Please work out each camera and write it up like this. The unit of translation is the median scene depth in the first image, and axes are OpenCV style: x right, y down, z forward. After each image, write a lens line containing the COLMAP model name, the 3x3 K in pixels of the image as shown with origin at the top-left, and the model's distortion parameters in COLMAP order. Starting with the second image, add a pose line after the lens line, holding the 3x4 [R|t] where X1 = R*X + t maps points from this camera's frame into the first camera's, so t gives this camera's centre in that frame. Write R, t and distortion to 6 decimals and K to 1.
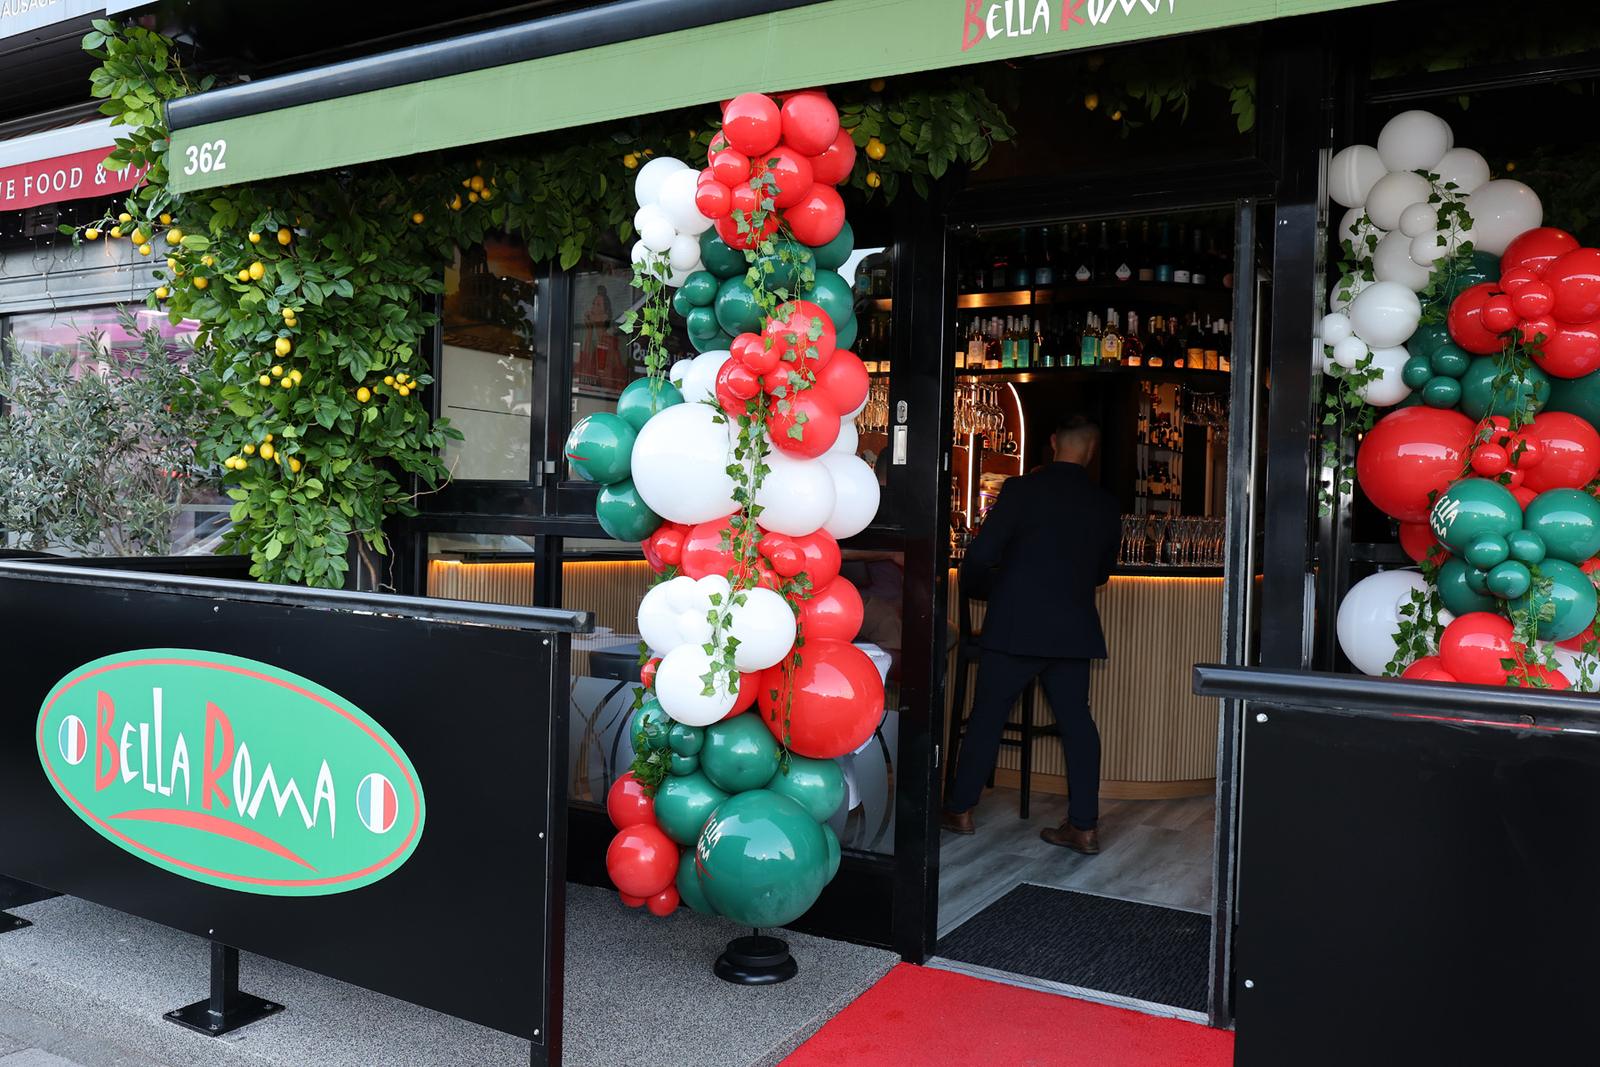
lens RADIAL K [[1260.1, 0, 799.8], [0, 1260.1, 561.3], [0, 0, 1]] dist [-0.002162, 0.004205]
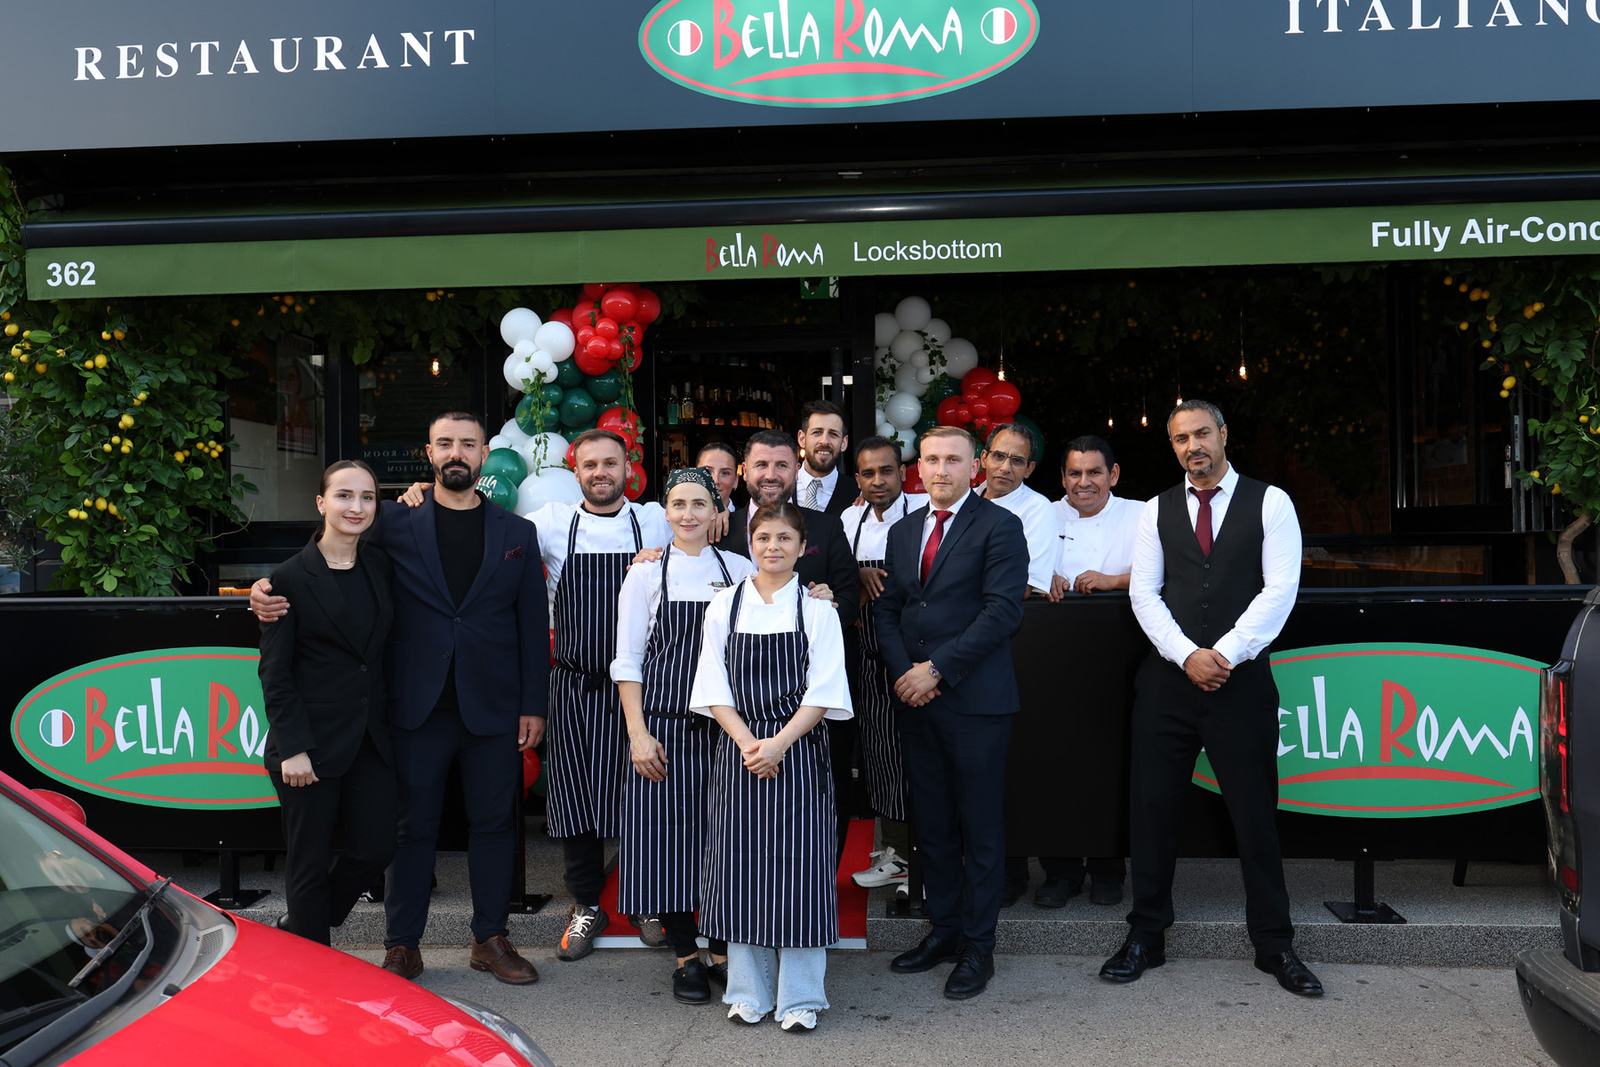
lens RADIAL K [[1260.1, 0, 799.8], [0, 1260.1, 561.3], [0, 0, 1]] dist [-0.002162, 0.004205]
pose [[0.904150, -0.045510, 0.424784, -0.341726], [0.053952, 0.998513, -0.007859, 0.016060], [-0.423794, 0.030023, 0.905261, -0.422787]]
